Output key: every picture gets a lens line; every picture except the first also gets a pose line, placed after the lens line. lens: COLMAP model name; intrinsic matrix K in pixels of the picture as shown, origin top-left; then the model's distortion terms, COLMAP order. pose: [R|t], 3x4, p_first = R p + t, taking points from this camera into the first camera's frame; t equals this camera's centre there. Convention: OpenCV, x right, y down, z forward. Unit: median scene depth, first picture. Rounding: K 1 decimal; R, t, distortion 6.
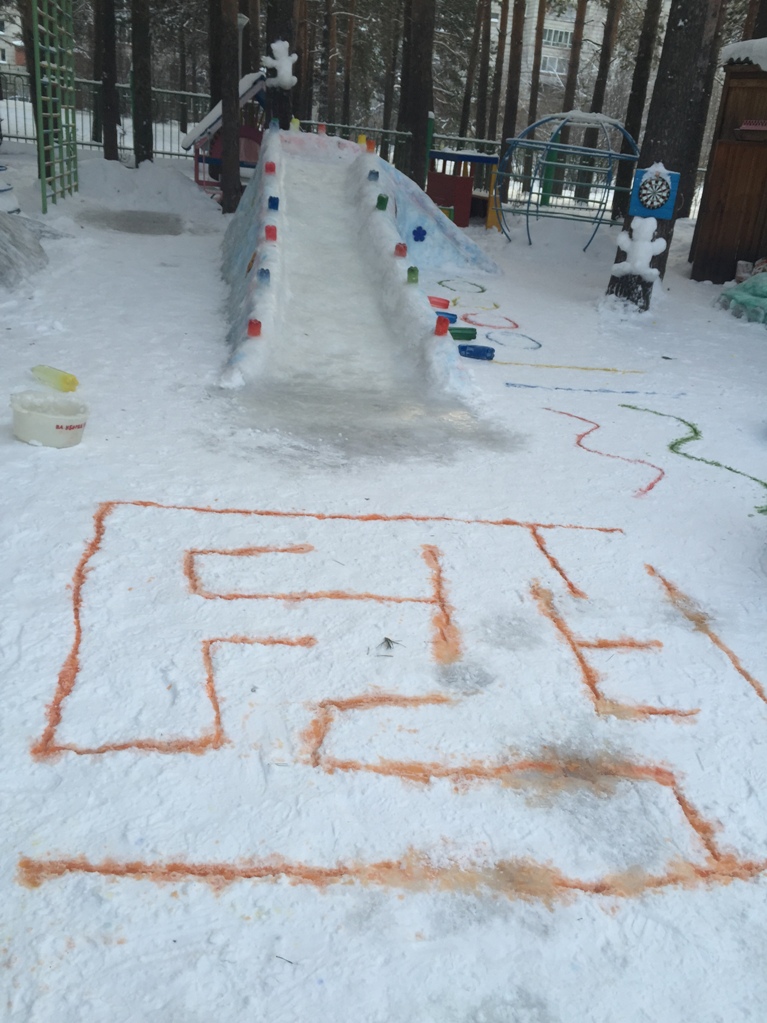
lens RADIAL K [[877.6, 0, 384.0], [0, 877.6, 506.2], [0, 0, 1]] dist [0.097036, -0.136415]
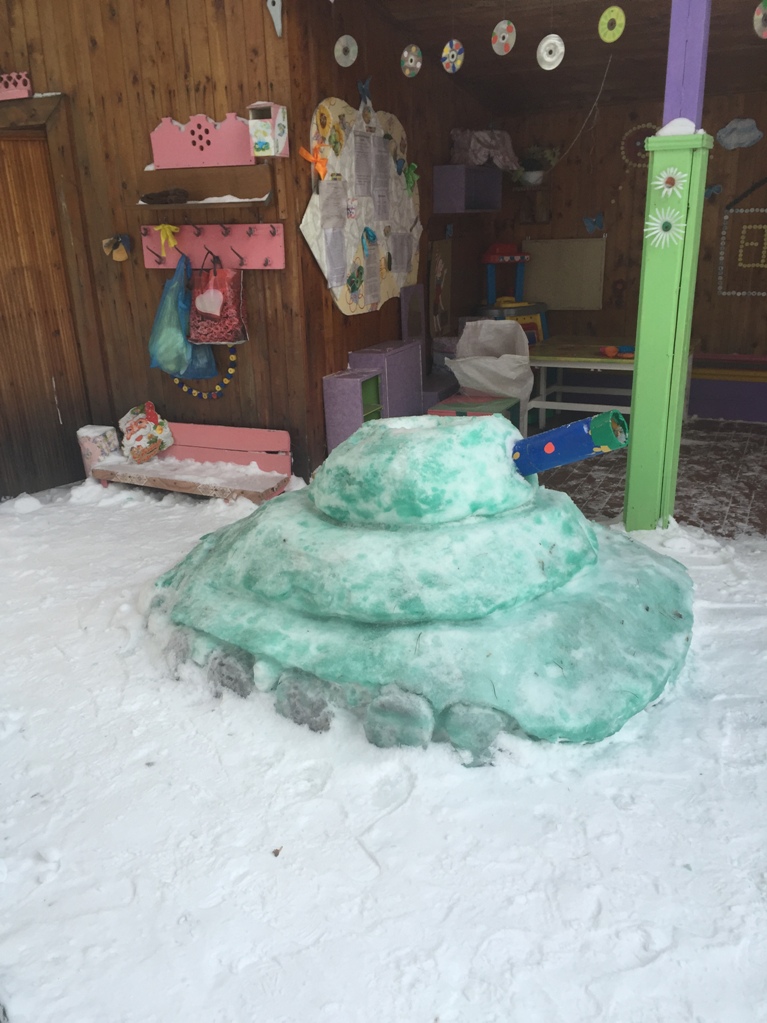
lens RADIAL K [[877.6, 0, 387.1], [0, 877.6, 508.6], [0, 0, 1]] dist [0.097036, -0.136415]
pose [[0.641198, -0.347277, 0.684298, 0.273352], [0.375991, 0.919540, 0.114351, -0.316501], [-0.668951, 0.183968, 0.720180, 0.843896]]
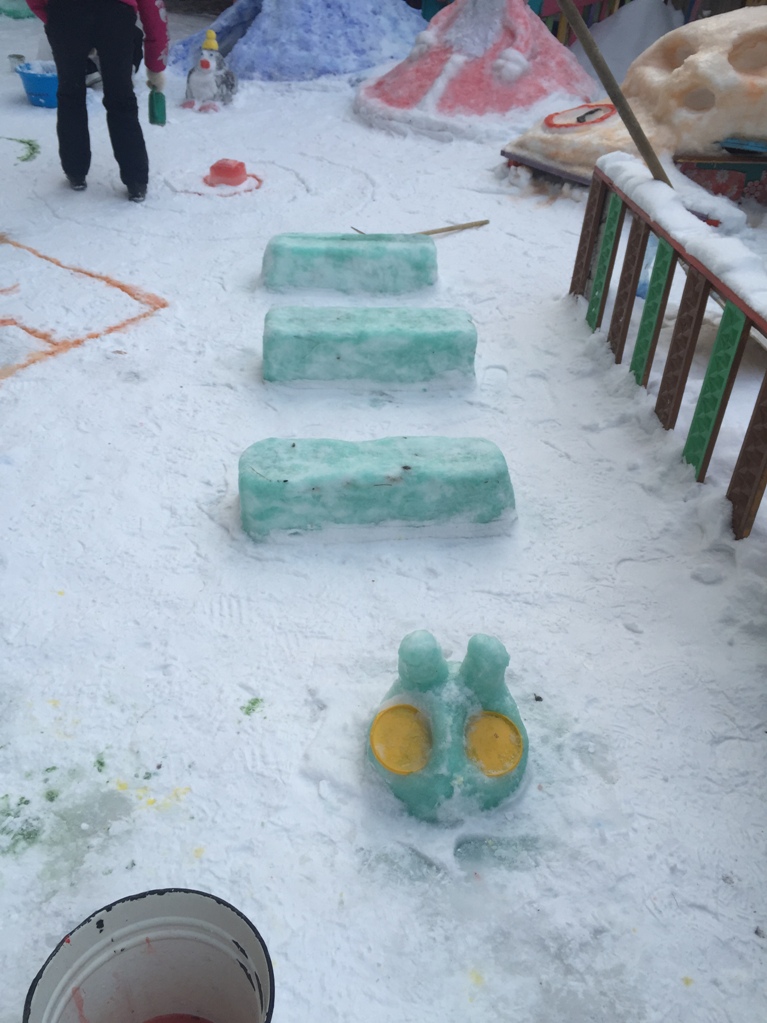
lens RADIAL K [[877.6, 0, 390.7], [0, 877.6, 510.9], [0, 0, 1]] dist [0.097036, -0.136415]
pose [[0.709350, -0.440988, 0.549865, -0.041100], [0.270990, 0.890775, 0.364806, 0.059232], [-0.650682, -0.109767, 0.751375, -0.123124]]
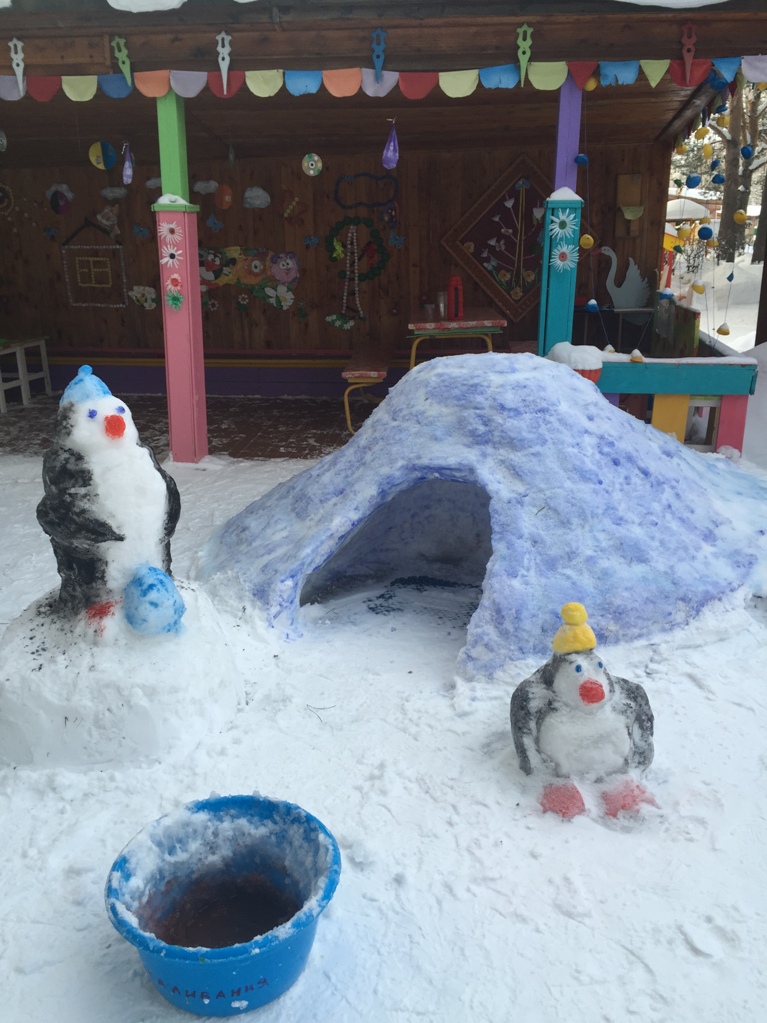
lens RADIAL K [[877.6, 0, 386.7], [0, 877.6, 509.5], [0, 0, 1]] dist [0.097036, -0.136415]
pose [[0.349937, -0.372255, 0.859634, 0.171624], [0.403162, 0.888168, 0.220493, -0.171627], [-0.845579, 0.269413, 0.460882, 0.461762]]
